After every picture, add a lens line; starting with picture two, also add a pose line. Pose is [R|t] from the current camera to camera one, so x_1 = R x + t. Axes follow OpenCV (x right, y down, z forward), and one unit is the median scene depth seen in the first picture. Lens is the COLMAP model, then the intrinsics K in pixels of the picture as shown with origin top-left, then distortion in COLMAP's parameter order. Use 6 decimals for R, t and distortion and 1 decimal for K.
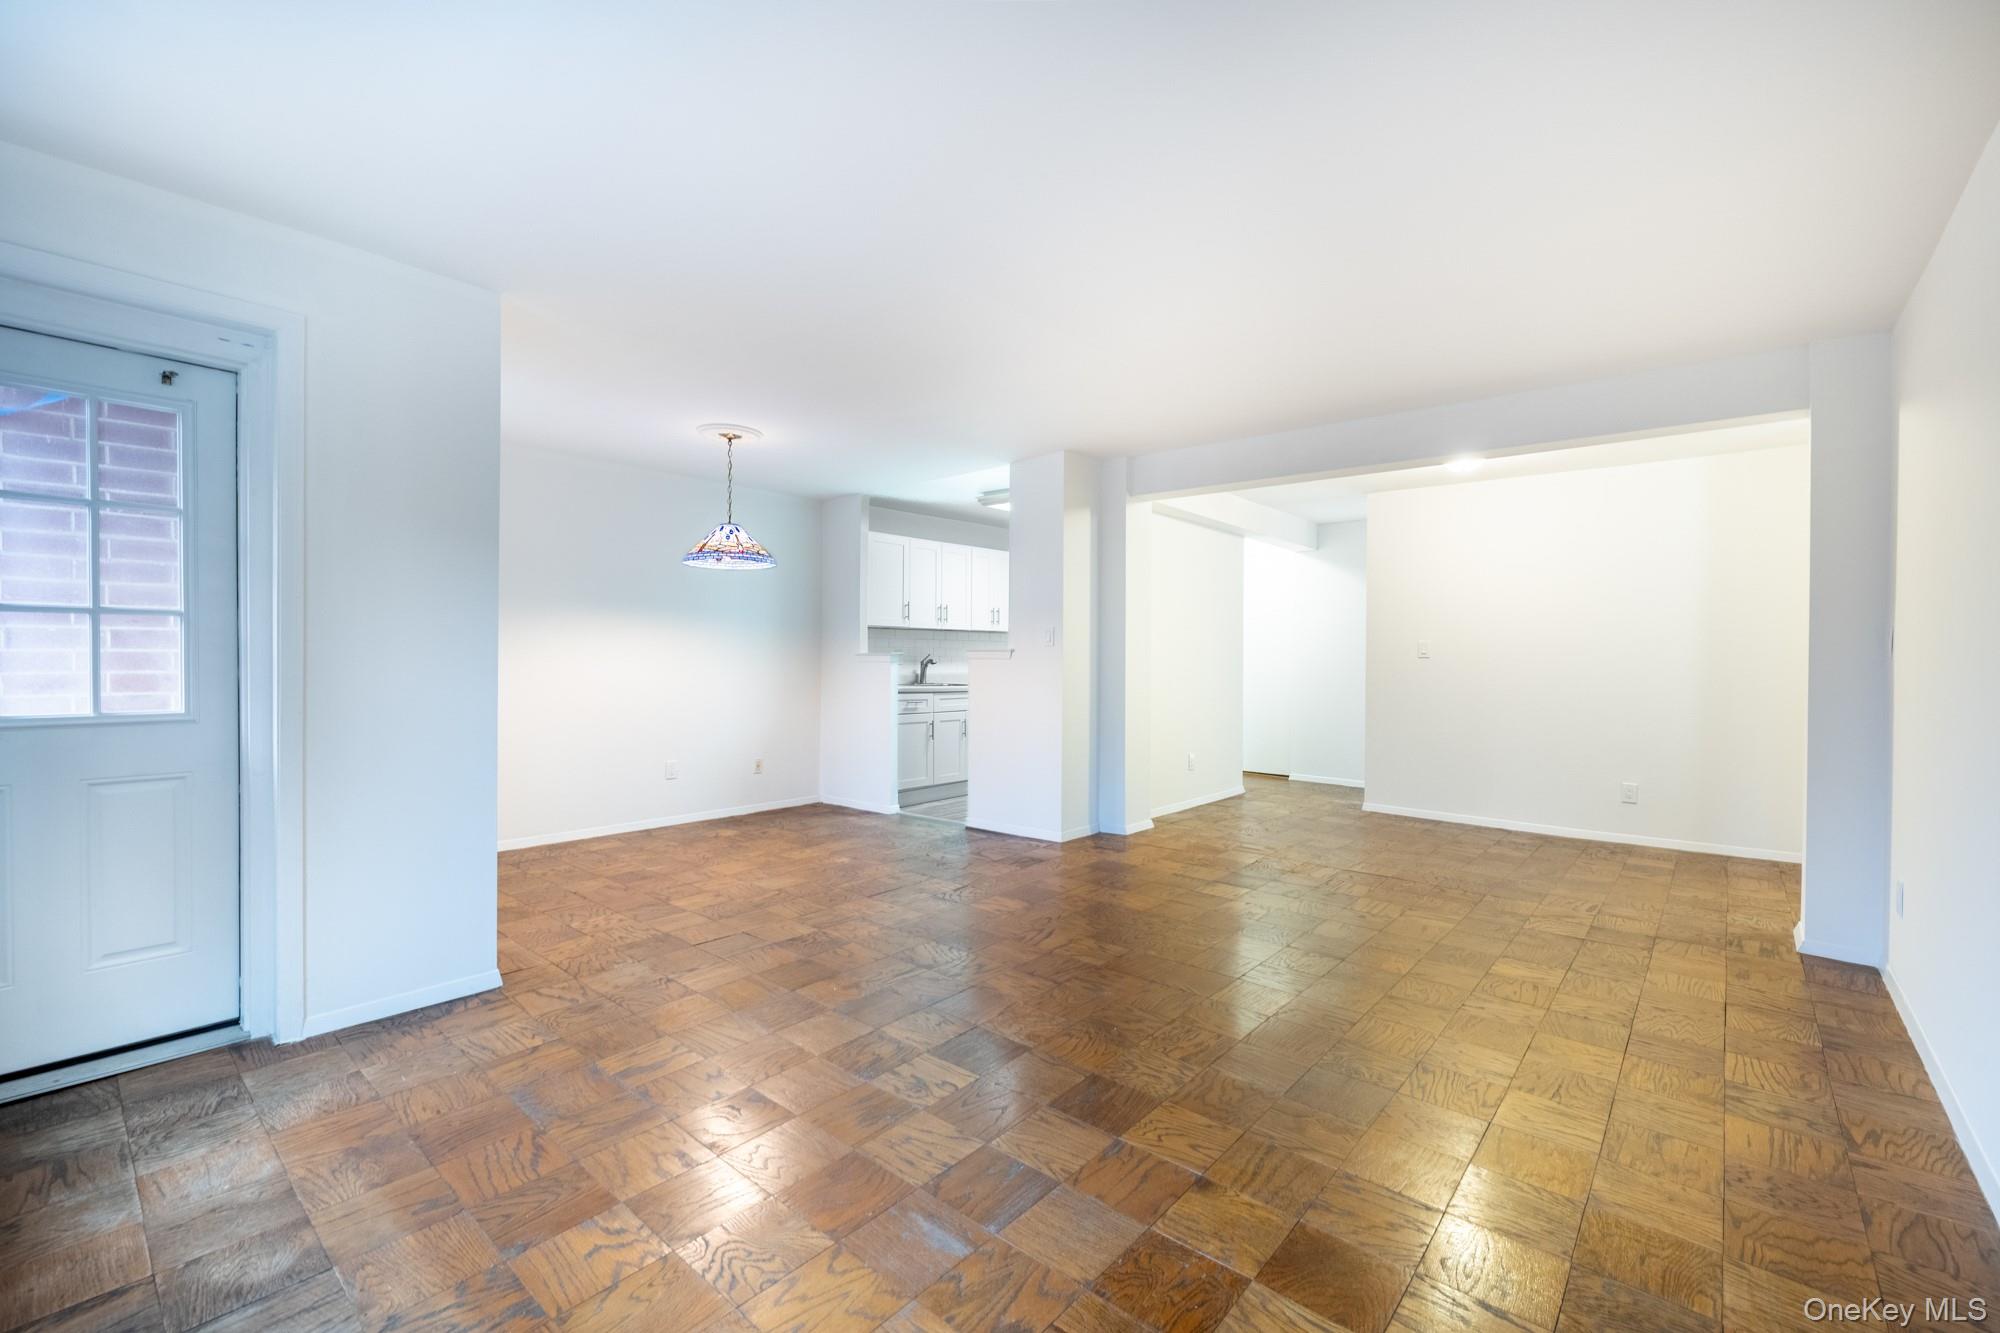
lens RADIAL K [[853.8, 0, 1050.4], [0, 853.8, 666.5], [0, 0, 1]] dist [0.009296, 0.000784]
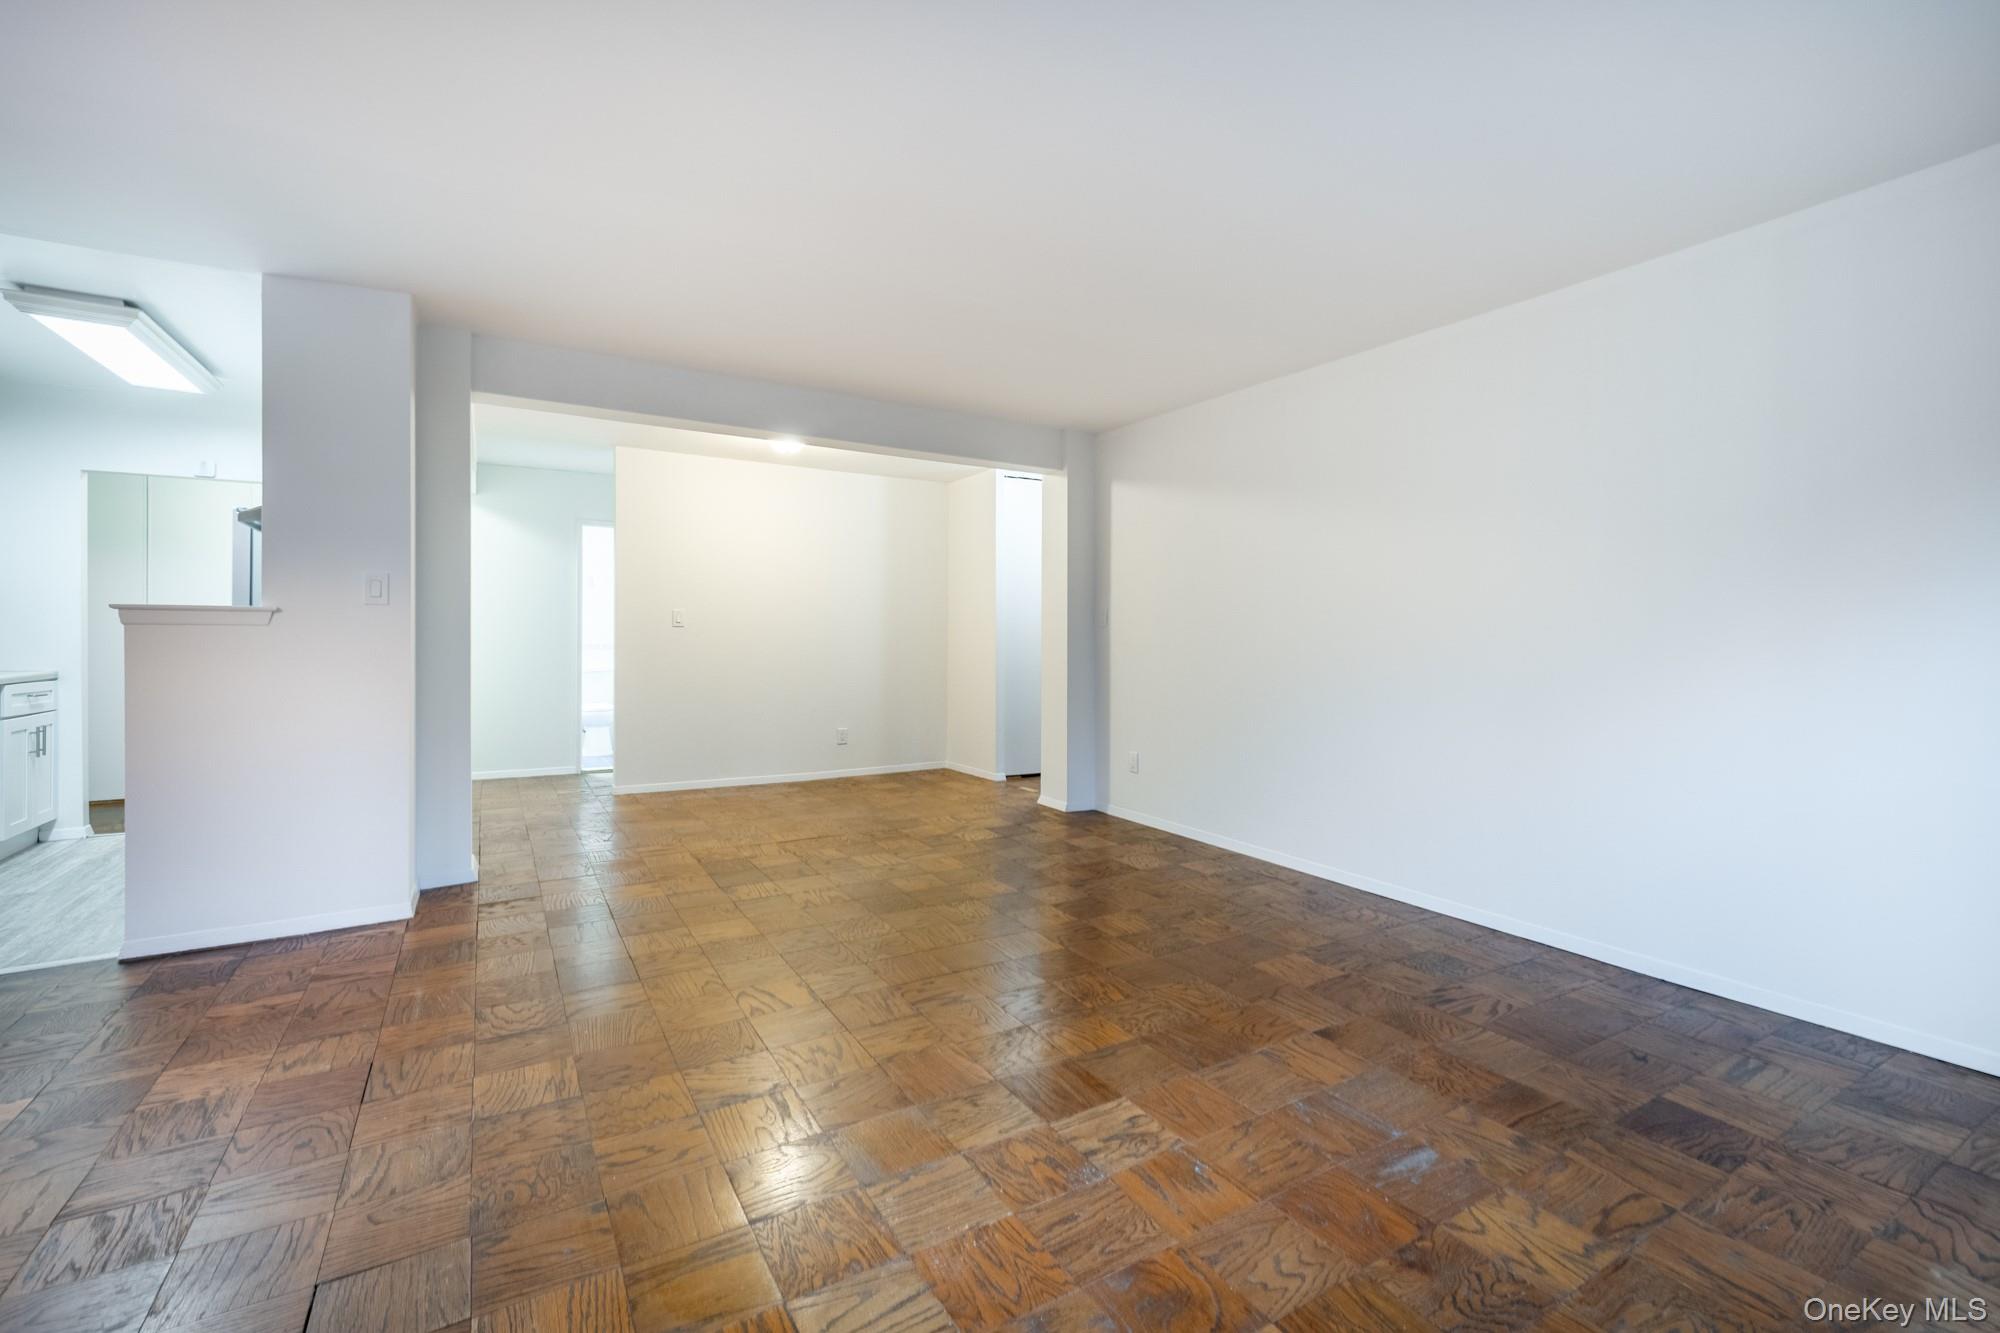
lens RADIAL K [[853.8, 0, 1012.0], [0, 853.8, 647.9], [0, 0, 1]] dist [0.009296, 0.000784]
pose [[0.325530, -0.018628, 0.945348, -0.648805], [0.004935, 0.999826, 0.018003, -0.002023], [-0.945519, -0.001195, 0.325565, 0.560865]]
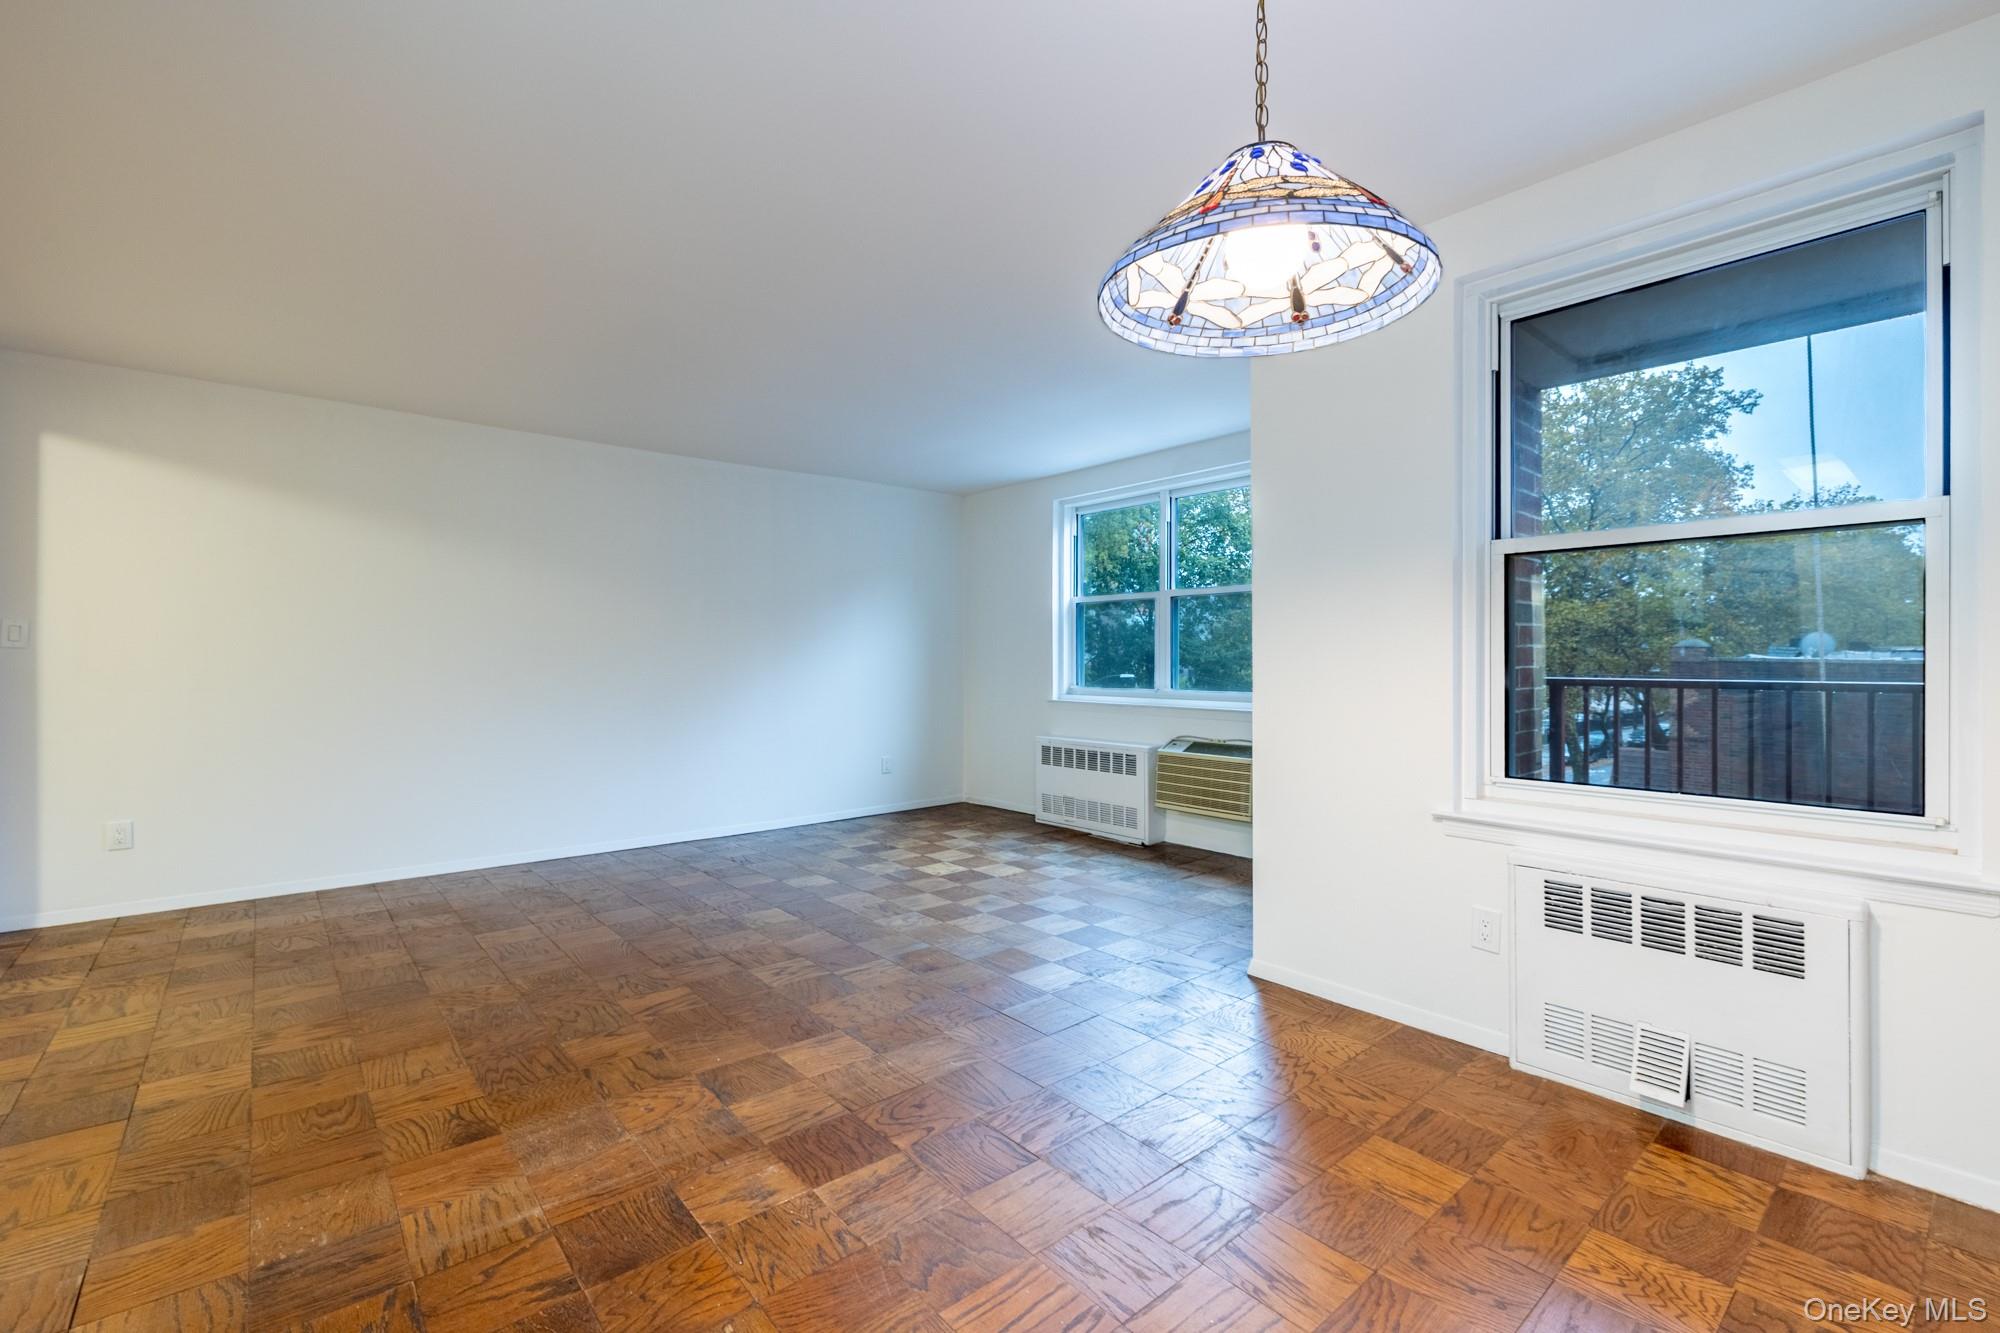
lens RADIAL K [[853.8, 0, 997.9], [0, 853.8, 665.9], [0, 0, 1]] dist [0.009296, 0.000784]
pose [[-0.982379, -0.004368, 0.186846, -0.457626], [-0.002263, 0.999932, 0.011478, -0.002556], [-0.186884, 0.010853, -0.982322, 1.724429]]
